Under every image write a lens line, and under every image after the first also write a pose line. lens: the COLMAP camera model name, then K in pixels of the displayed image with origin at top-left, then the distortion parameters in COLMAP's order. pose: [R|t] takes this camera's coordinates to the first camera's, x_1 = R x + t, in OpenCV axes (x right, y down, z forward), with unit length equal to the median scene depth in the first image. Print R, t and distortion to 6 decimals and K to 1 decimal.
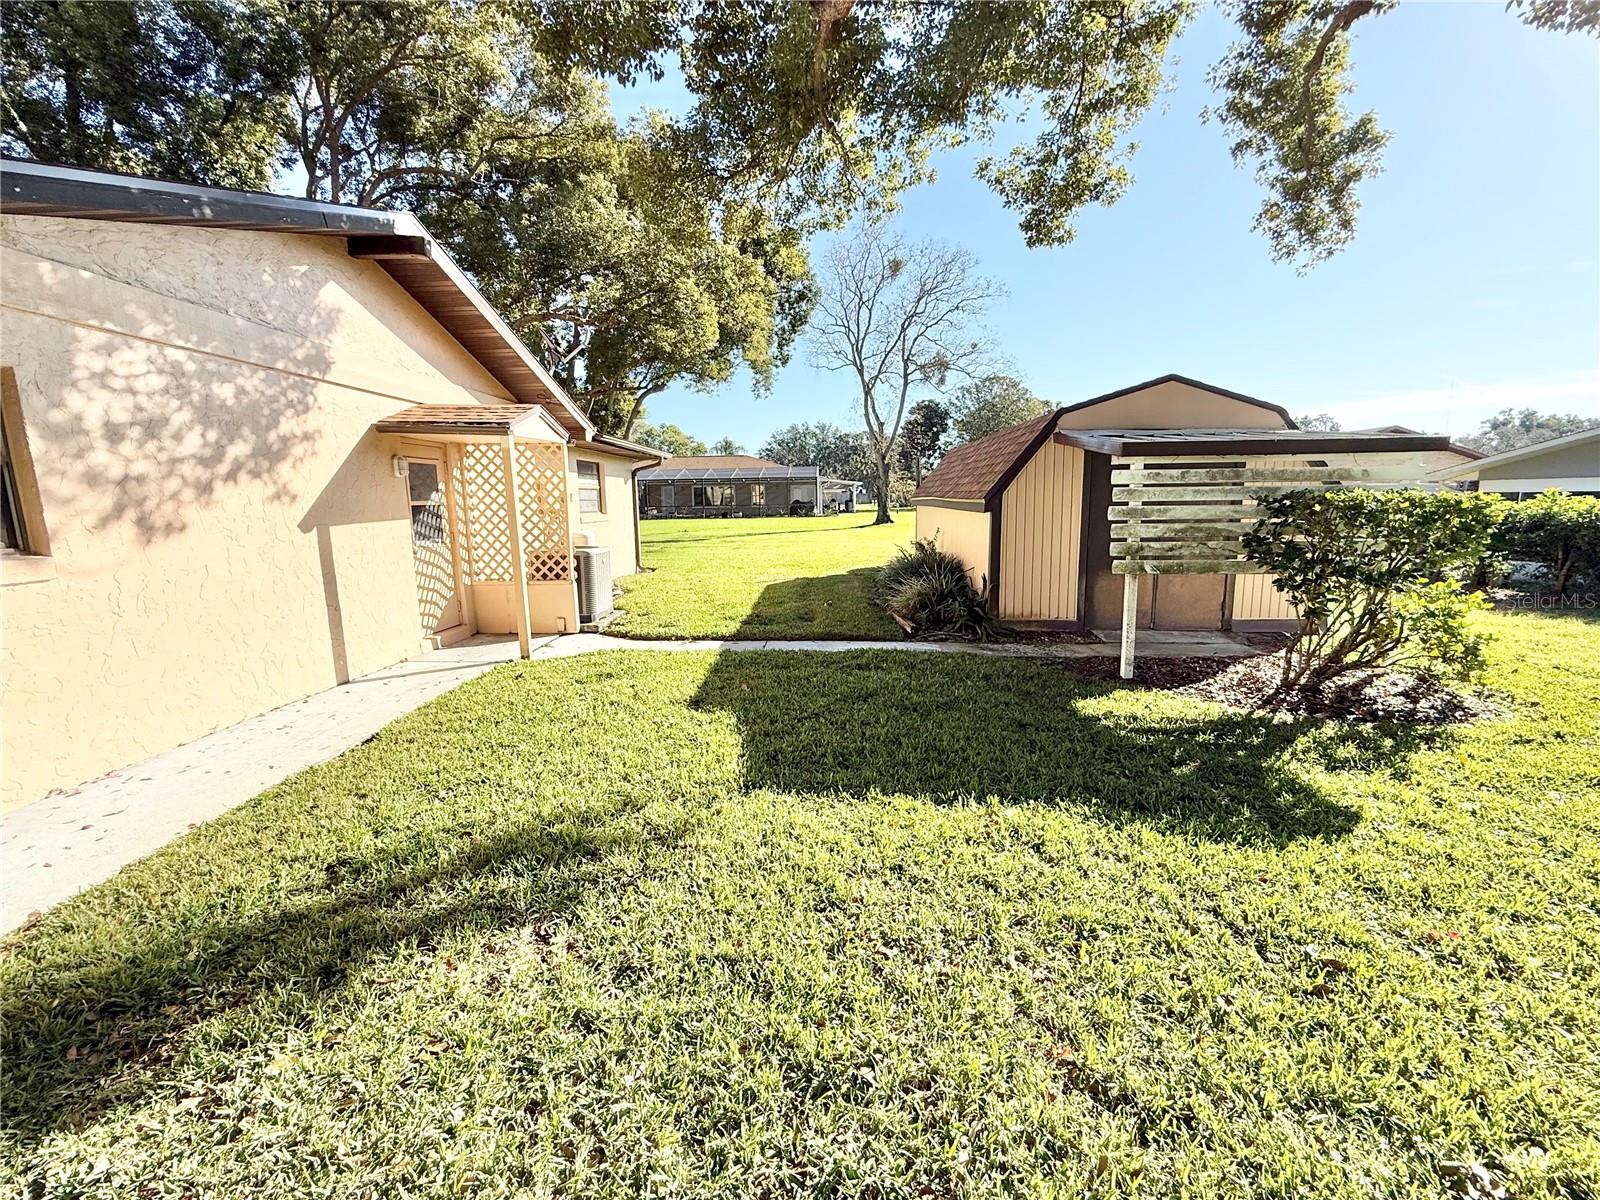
lens RADIAL K [[639.1, 0, 792.9], [0, 639.1, 601.6], [0, 0, 1]] dist [-0.011103, 0.001493]
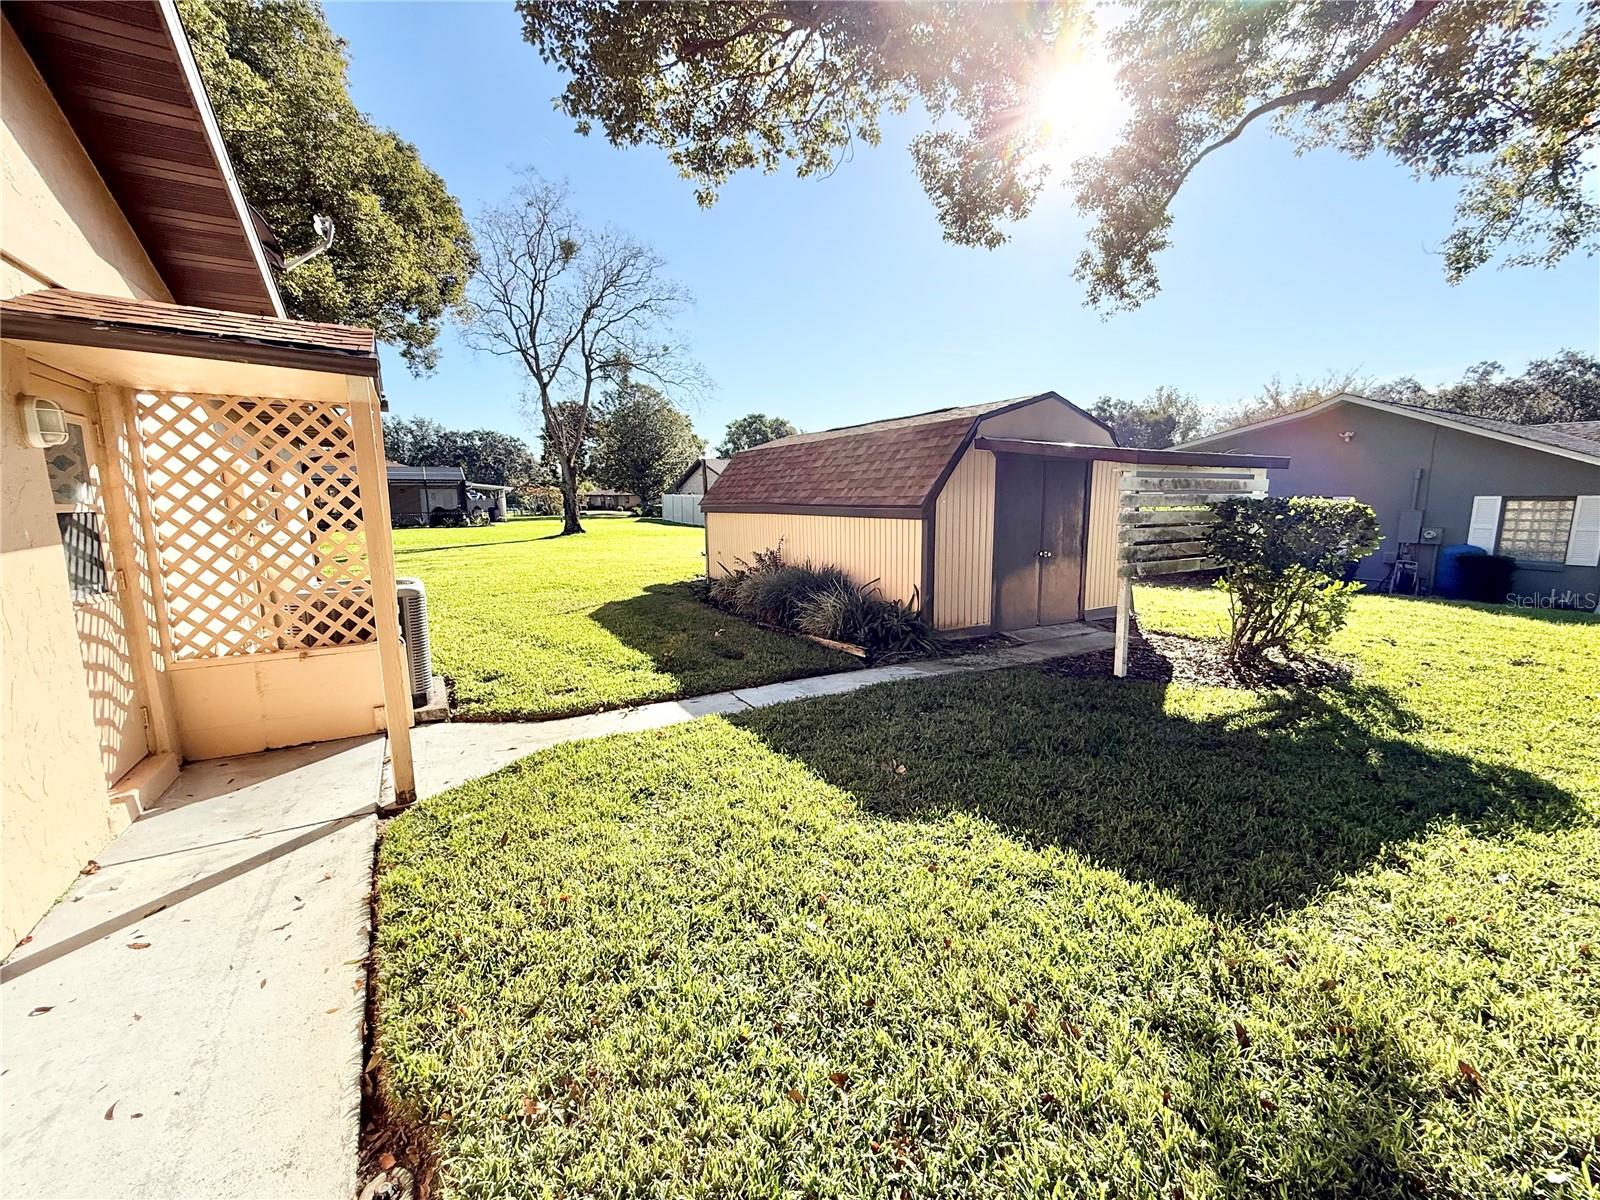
lens RADIAL K [[639.1, 0, 798.6], [0, 639.1, 599.4], [0, 0, 1]] dist [-0.011103, 0.001493]
pose [[0.833298, -0.076247, 0.547541, -0.373298], [0.084422, 0.996377, 0.010268, -0.047226], [-0.546341, 0.037669, 0.836716, 0.318580]]
